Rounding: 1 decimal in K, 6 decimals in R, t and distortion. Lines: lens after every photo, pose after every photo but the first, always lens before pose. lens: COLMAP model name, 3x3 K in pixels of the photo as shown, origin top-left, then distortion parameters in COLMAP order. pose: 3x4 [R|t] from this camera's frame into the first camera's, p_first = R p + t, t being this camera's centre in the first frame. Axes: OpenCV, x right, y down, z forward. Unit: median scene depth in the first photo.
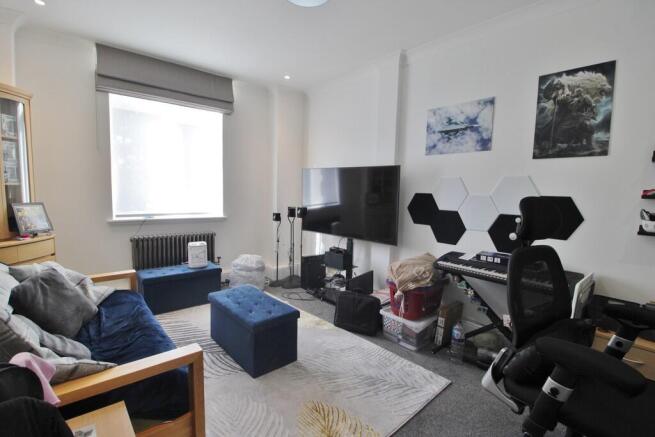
lens RADIAL K [[303.8, 0, 325.7], [0, 303.8, 217.0], [0, 0, 1]] dist [-0.010539, -0.002301]
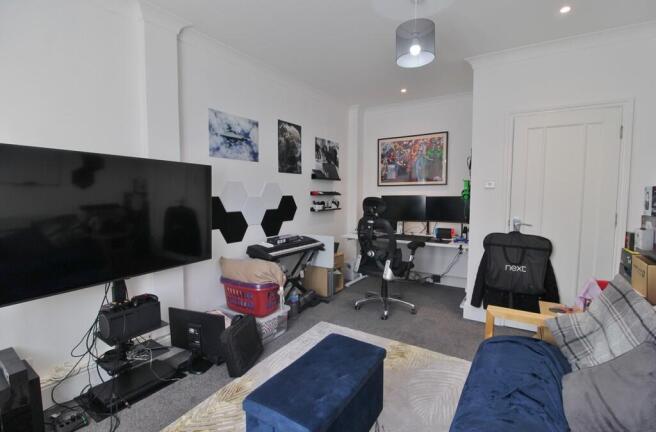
lens RADIAL K [[304.2, 0, 325.6], [0, 304.2, 215.5], [0, 0, 1]] dist [-0.010539, -0.002301]
pose [[-0.277286, -0.089359, 0.956623, -0.781922], [0.083494, 0.989658, 0.116646, -0.116164], [-0.957153, 0.112217, -0.266957, 1.058293]]
